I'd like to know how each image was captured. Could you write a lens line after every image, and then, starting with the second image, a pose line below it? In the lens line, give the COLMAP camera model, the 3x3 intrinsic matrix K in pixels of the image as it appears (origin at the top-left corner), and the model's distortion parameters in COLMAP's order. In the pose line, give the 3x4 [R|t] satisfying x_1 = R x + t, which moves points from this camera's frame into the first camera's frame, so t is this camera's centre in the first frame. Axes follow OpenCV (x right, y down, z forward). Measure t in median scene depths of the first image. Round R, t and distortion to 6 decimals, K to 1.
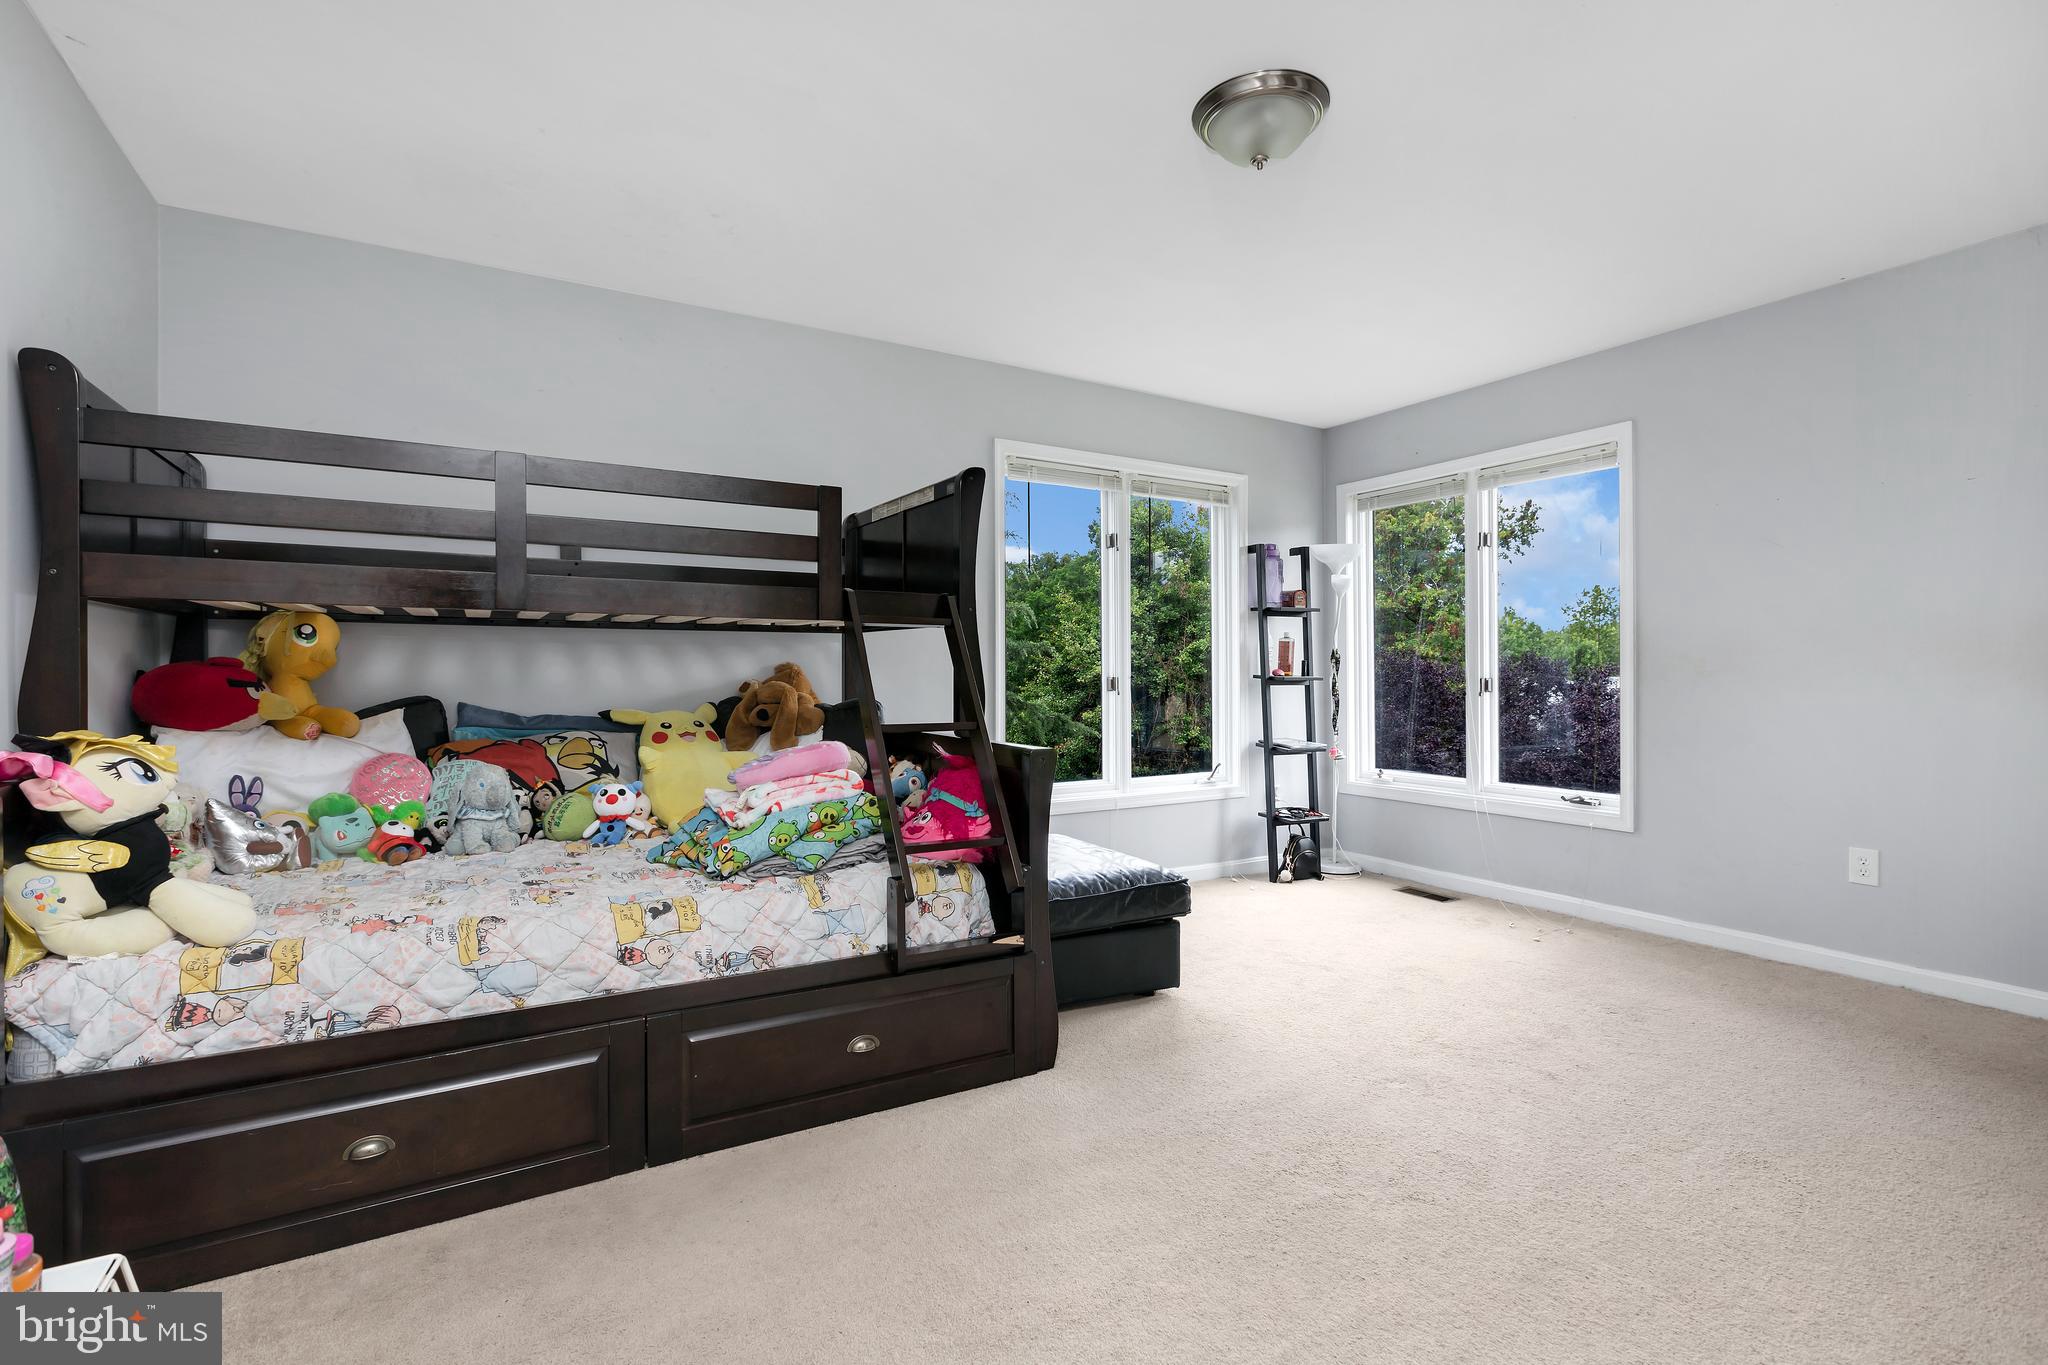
lens RADIAL K [[942.3, 0, 1018.1], [0, 942.3, 680.3], [0, 0, 1]] dist [0.001649, 0.000001]
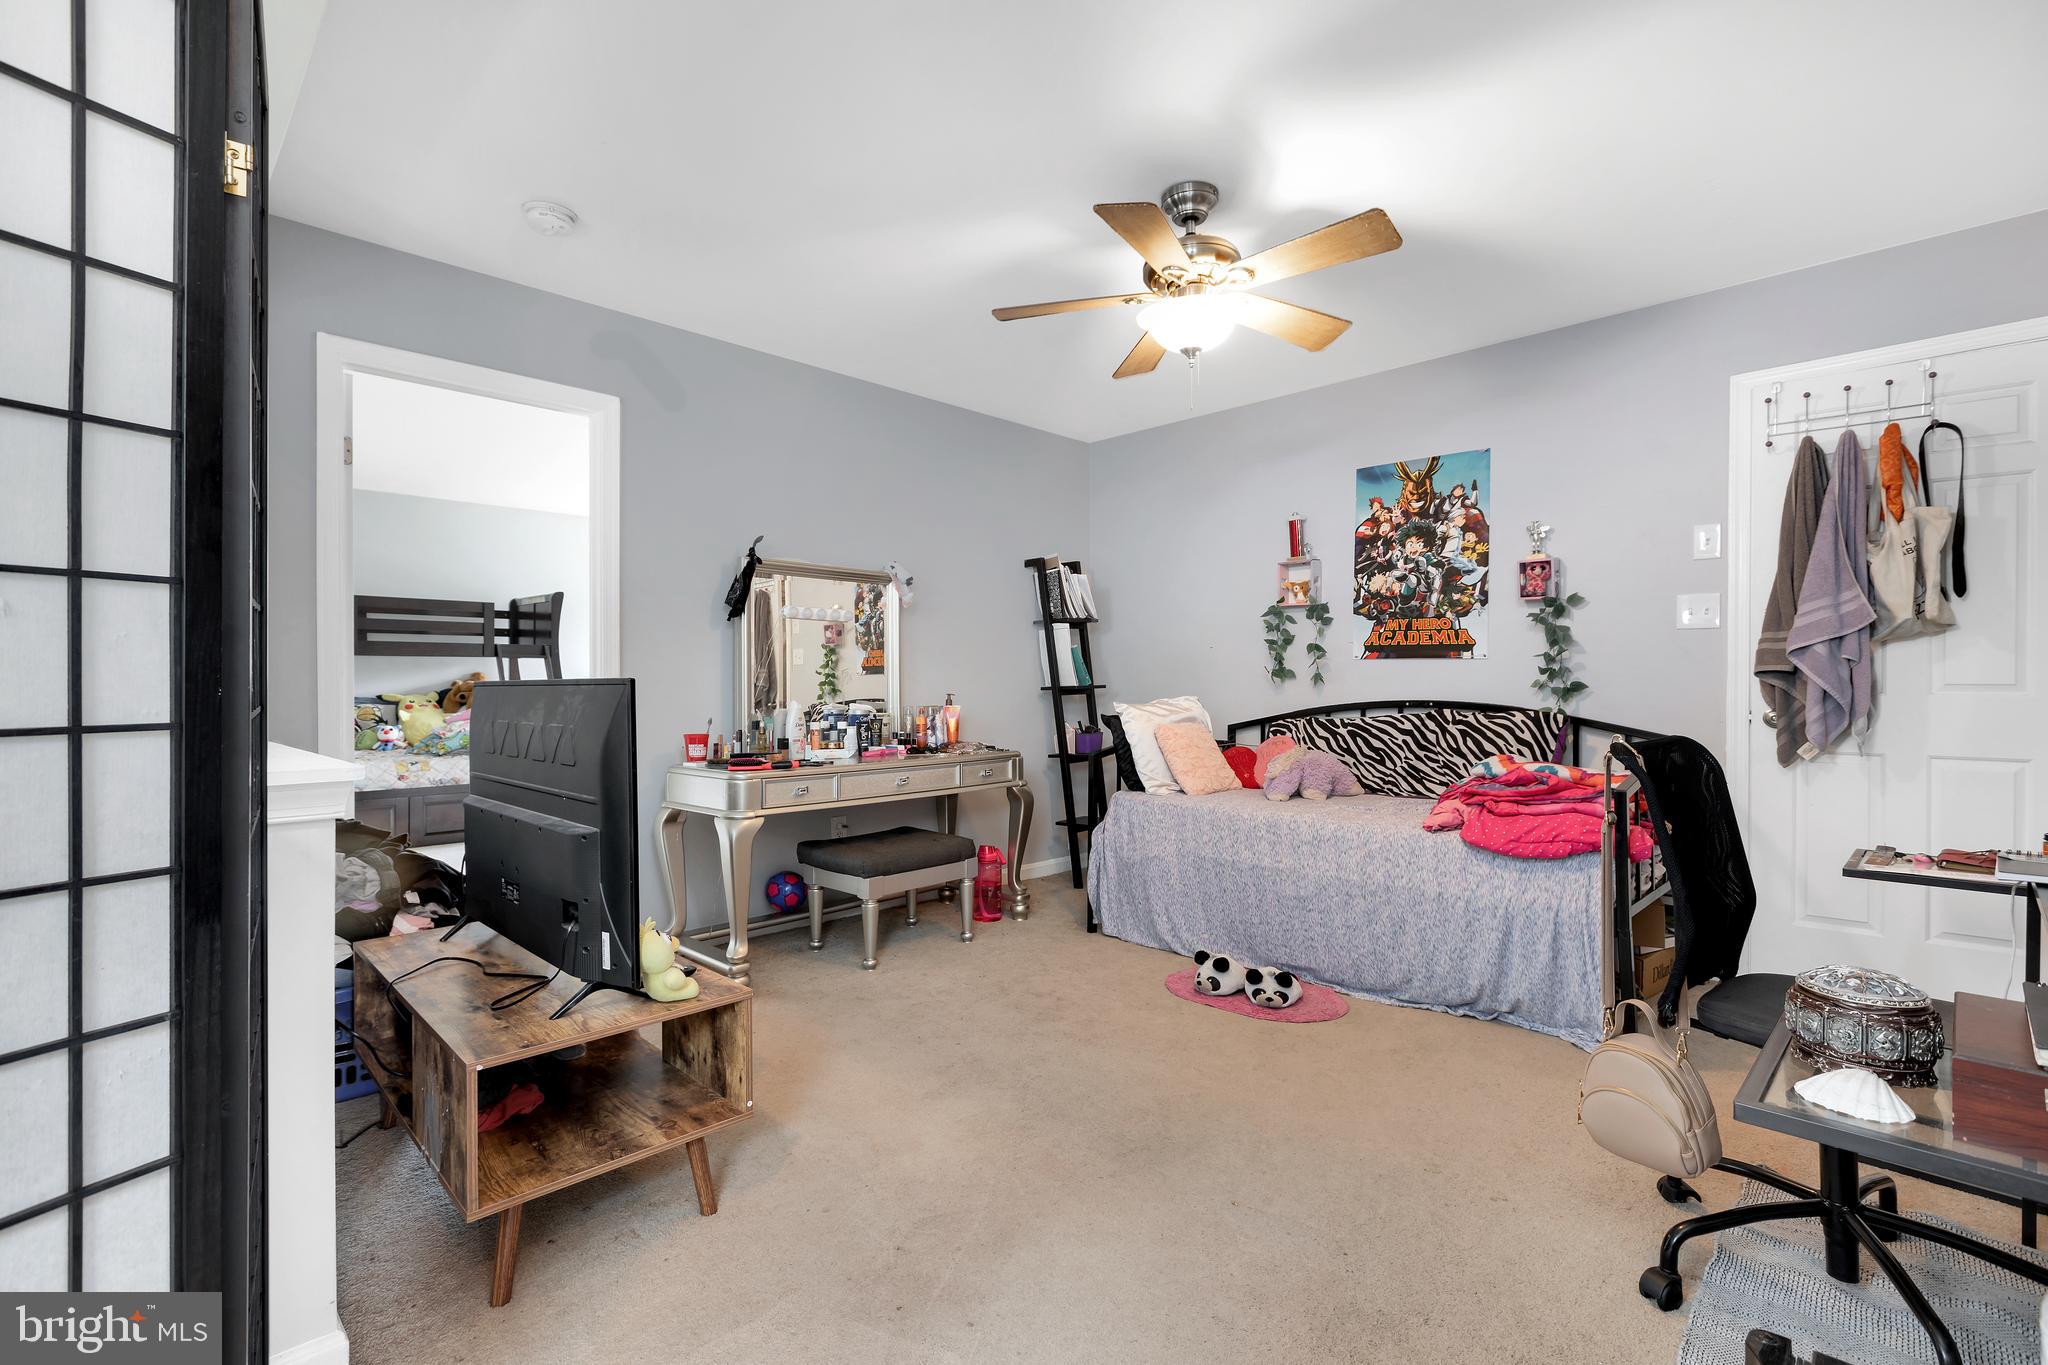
lens RADIAL K [[942.3, 0, 1031.3], [0, 942.3, 680.7], [0, 0, 1]] dist [0.001649, 0.000001]
pose [[0.969752, 0.002513, 0.244080, 0.517146], [-0.002342, 0.999997, -0.000989, -0.001204], [-0.244082, 0.000387, 0.969755, -1.567471]]
